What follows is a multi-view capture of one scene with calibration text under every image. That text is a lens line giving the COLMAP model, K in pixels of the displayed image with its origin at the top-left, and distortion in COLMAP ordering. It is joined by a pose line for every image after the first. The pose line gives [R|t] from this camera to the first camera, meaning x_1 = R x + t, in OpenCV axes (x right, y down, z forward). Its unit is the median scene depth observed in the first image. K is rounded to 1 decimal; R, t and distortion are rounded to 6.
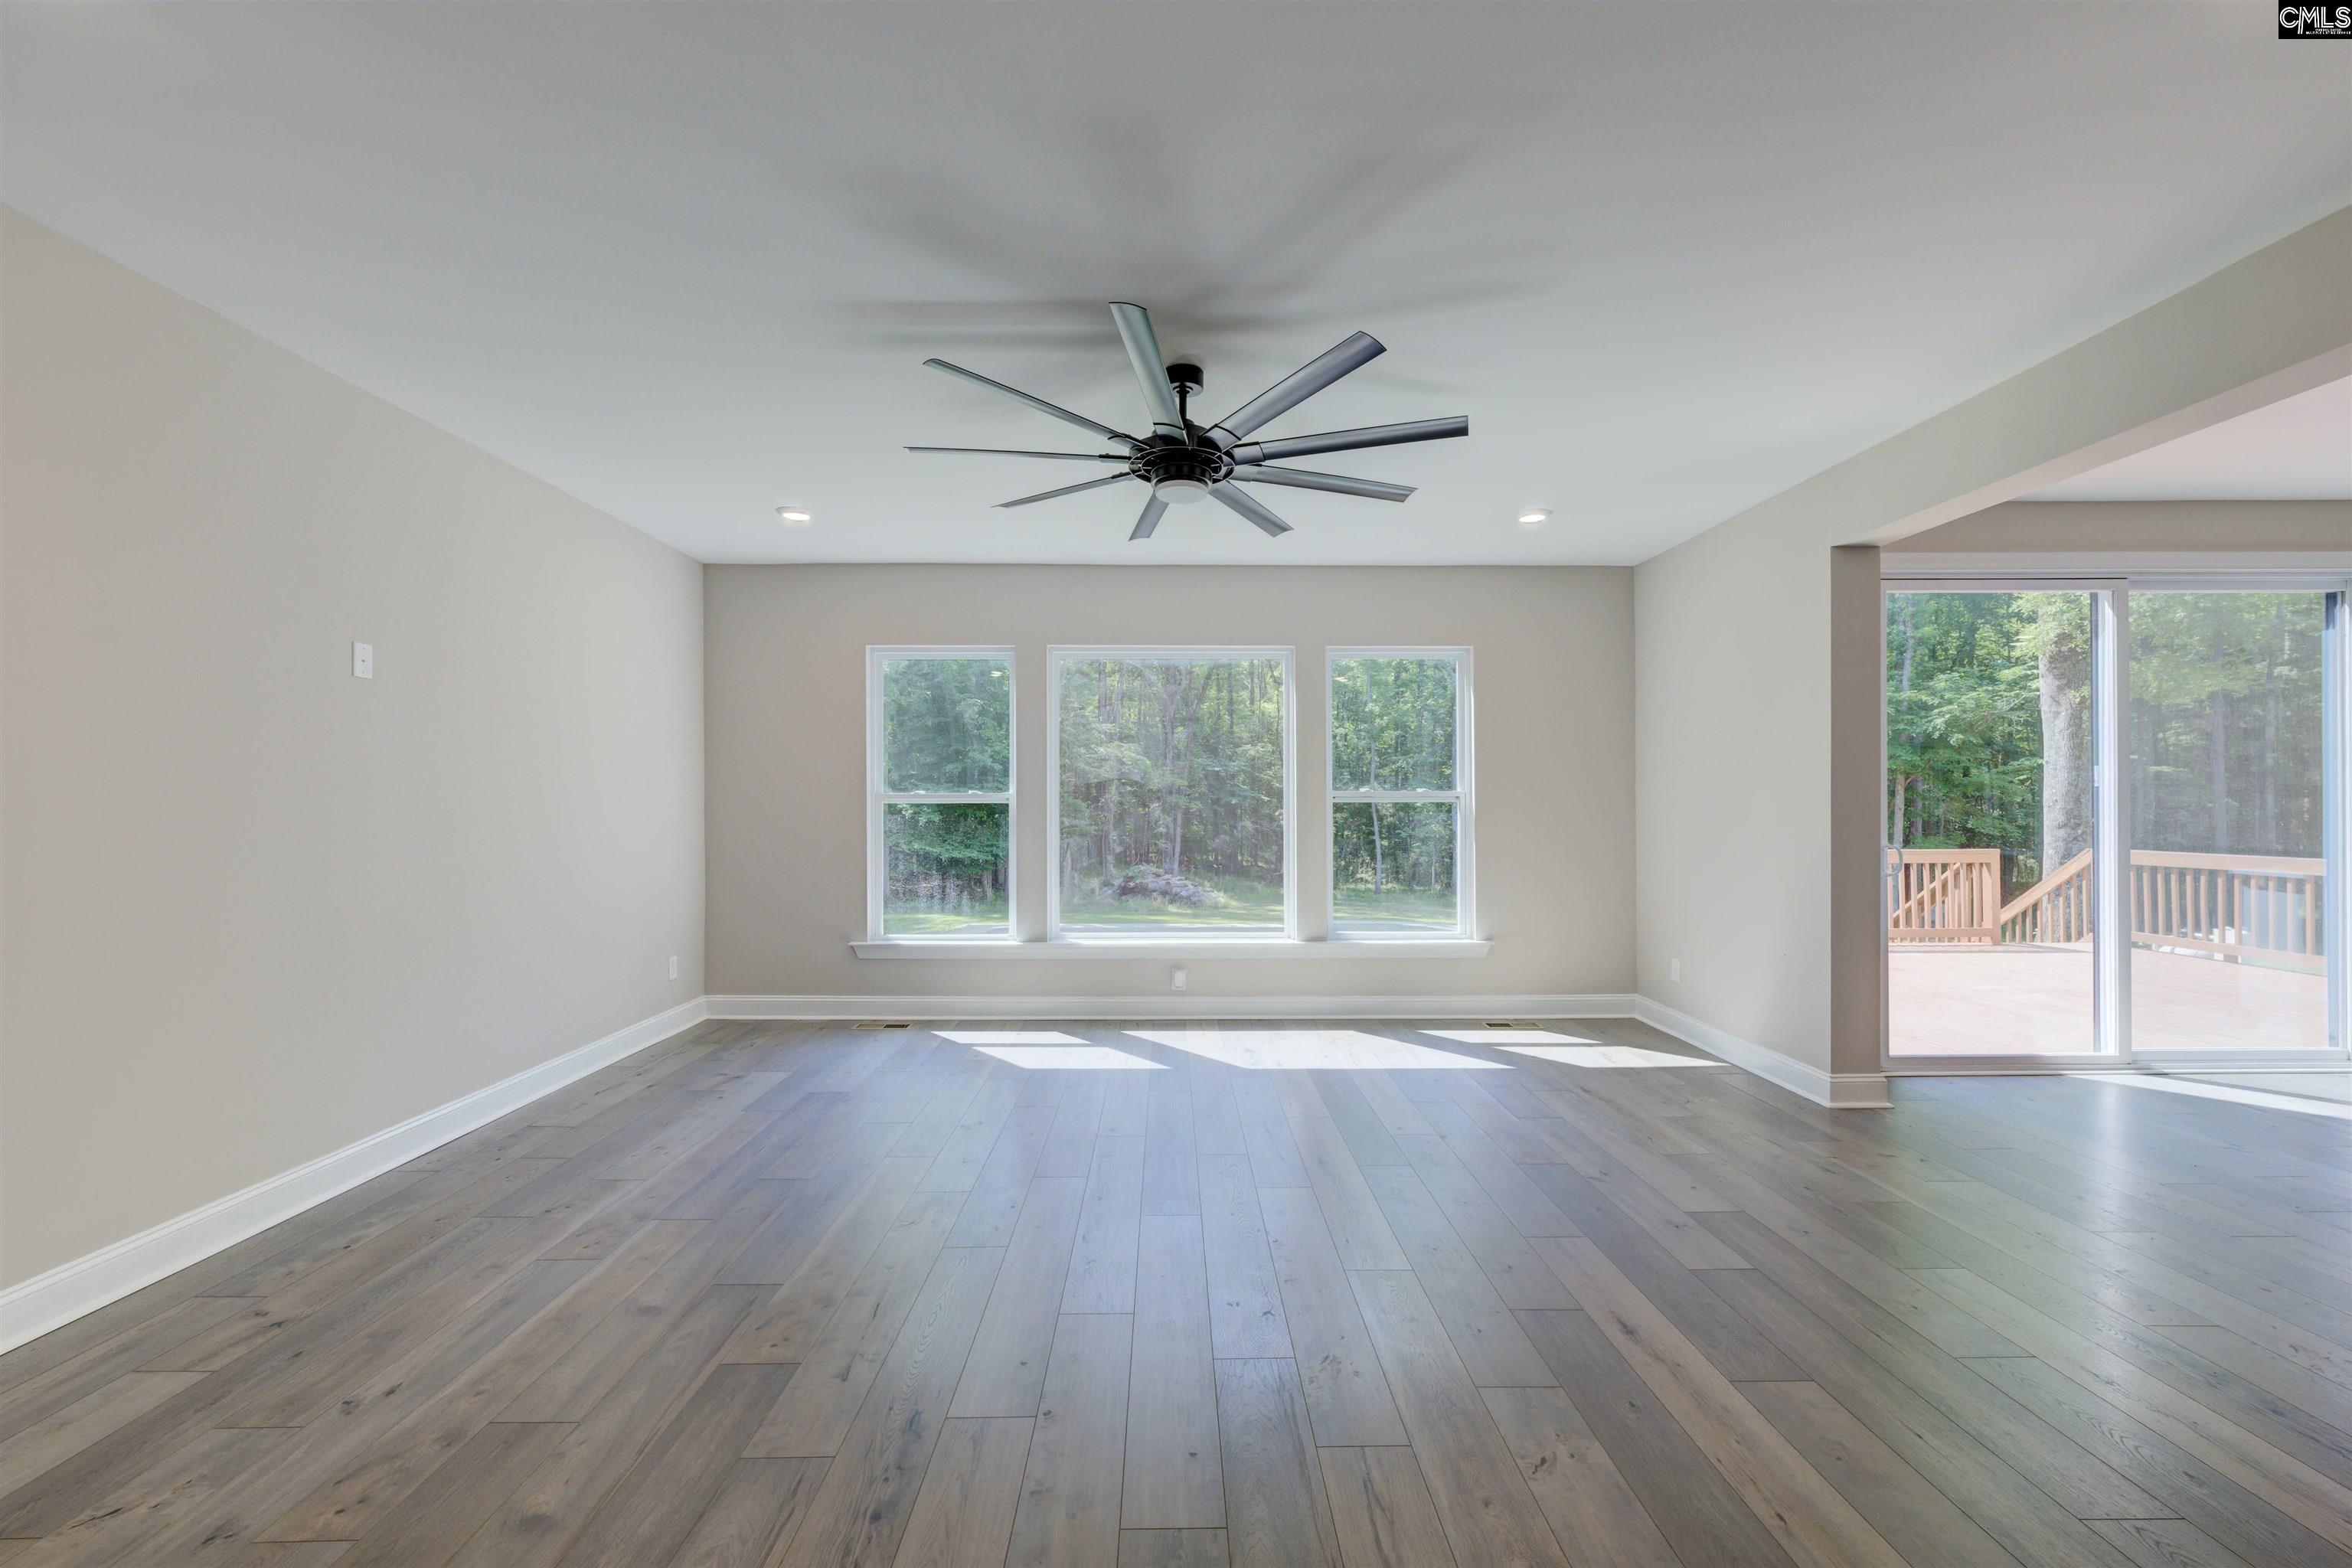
lens RADIAL K [[935.5, 0, 1177.6], [0, 935.5, 811.8], [0, 0, 1]] dist [0.001272, 0.000221]
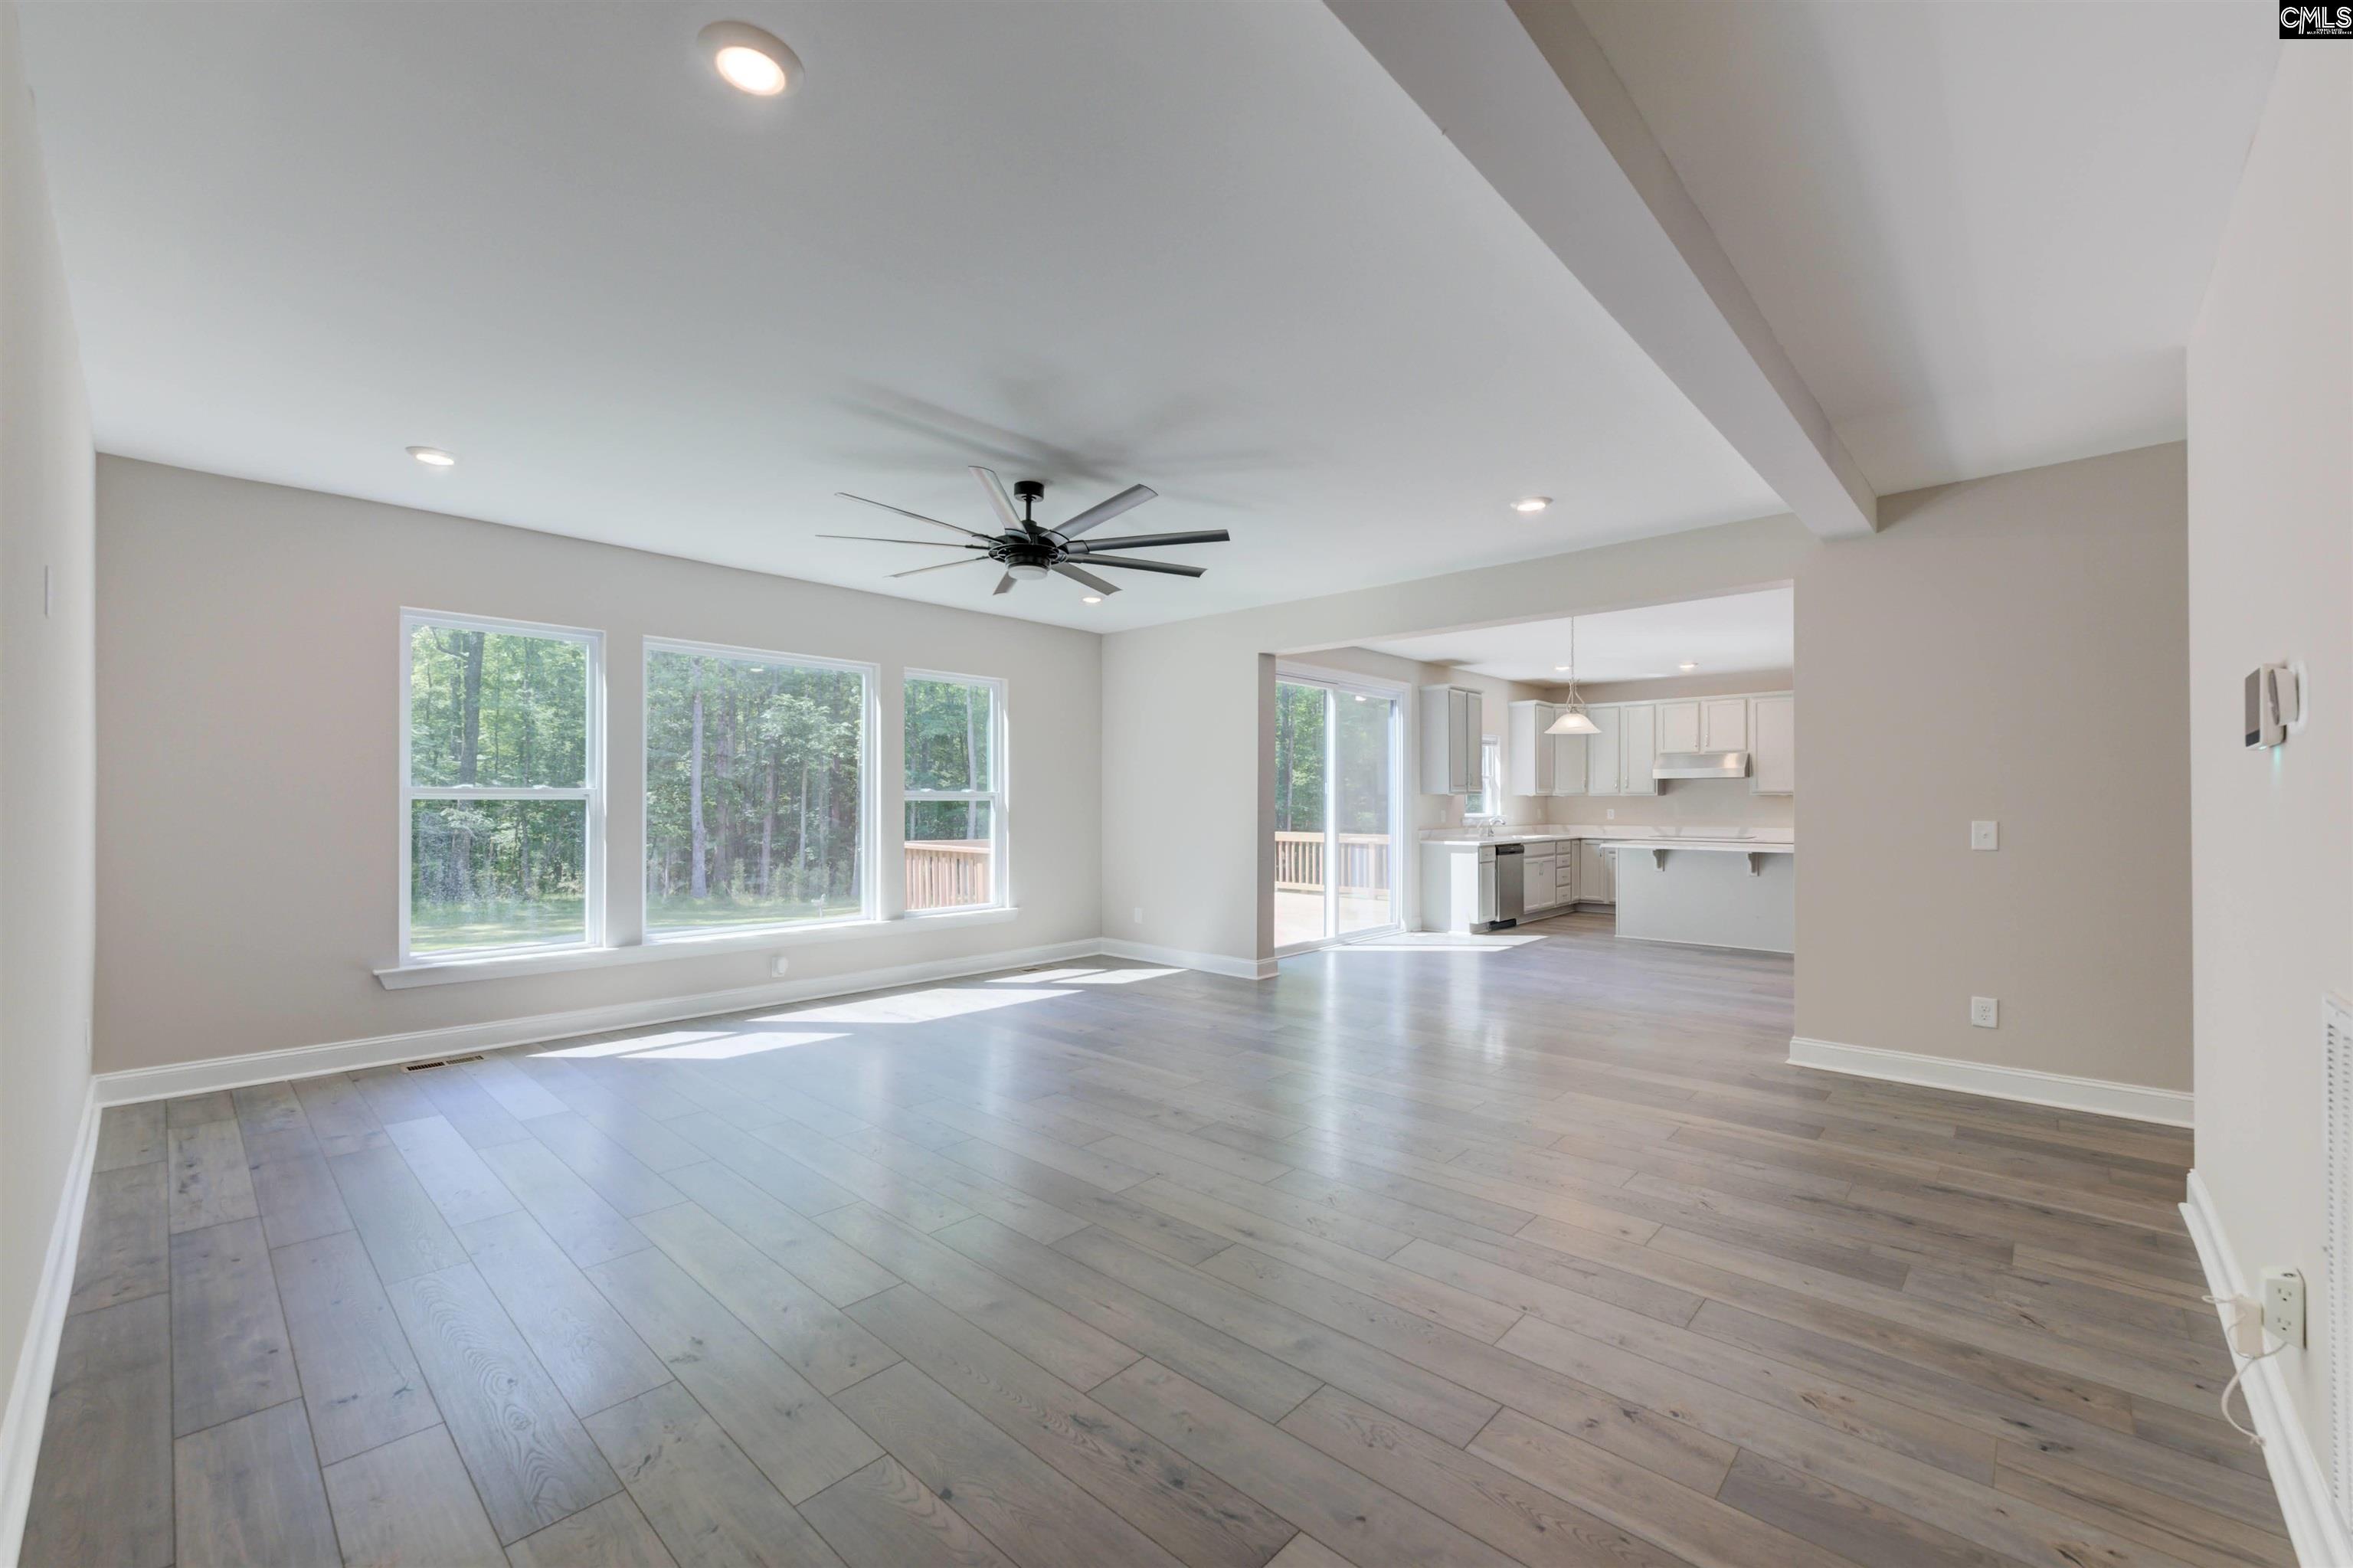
lens RADIAL K [[946.5, 0, 1140.8], [0, 946.5, 803.0], [0, 0, 1]] dist [0.000551, 0.000021]
pose [[0.706620, 0.001559, 0.707592, -0.596903], [0.004416, 0.999968, -0.006612, 0.003183], [-0.707580, 0.007797, 0.706591, -0.062997]]
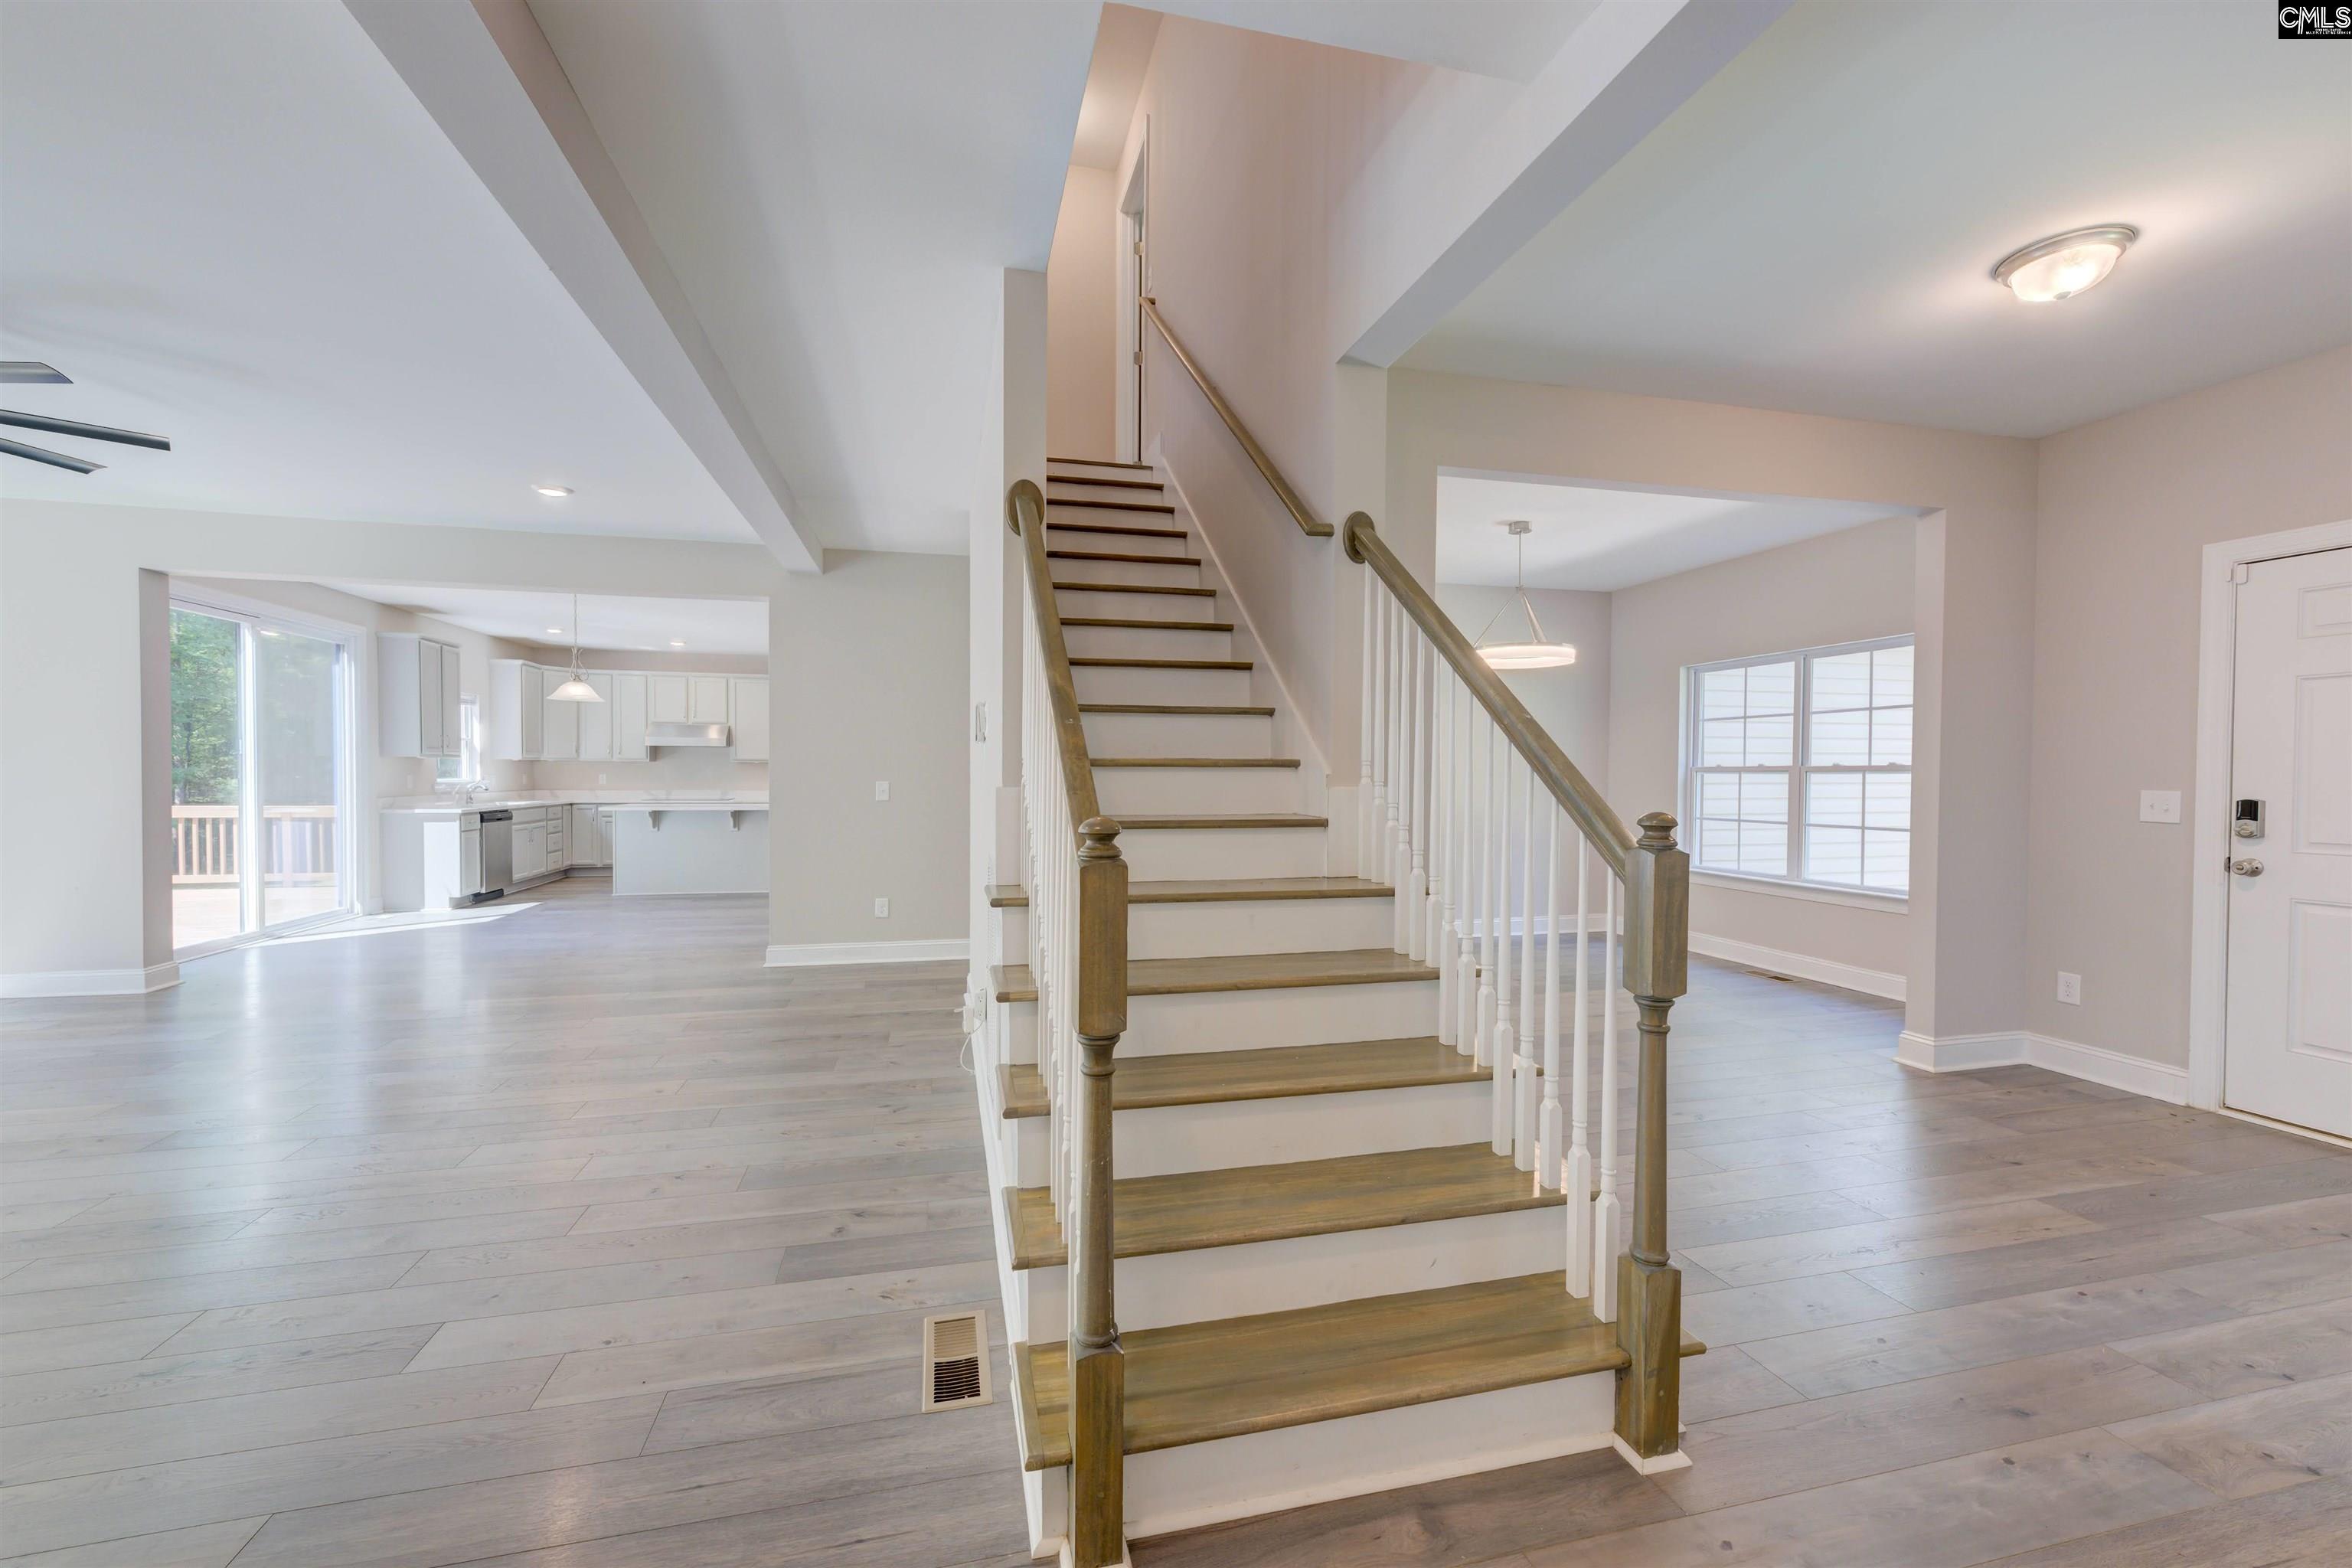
lens RADIAL K [[940.7, 0, 1176.0], [0, 940.7, 784.0], [0, 0, 1]] dist [0.000481, -0.000002]
pose [[-0.232558, -0.012114, 0.972507, -0.807649], [0.001448, 0.999917, 0.012802, 0.005035], [-0.972581, 0.004385, -0.232521, -0.091071]]
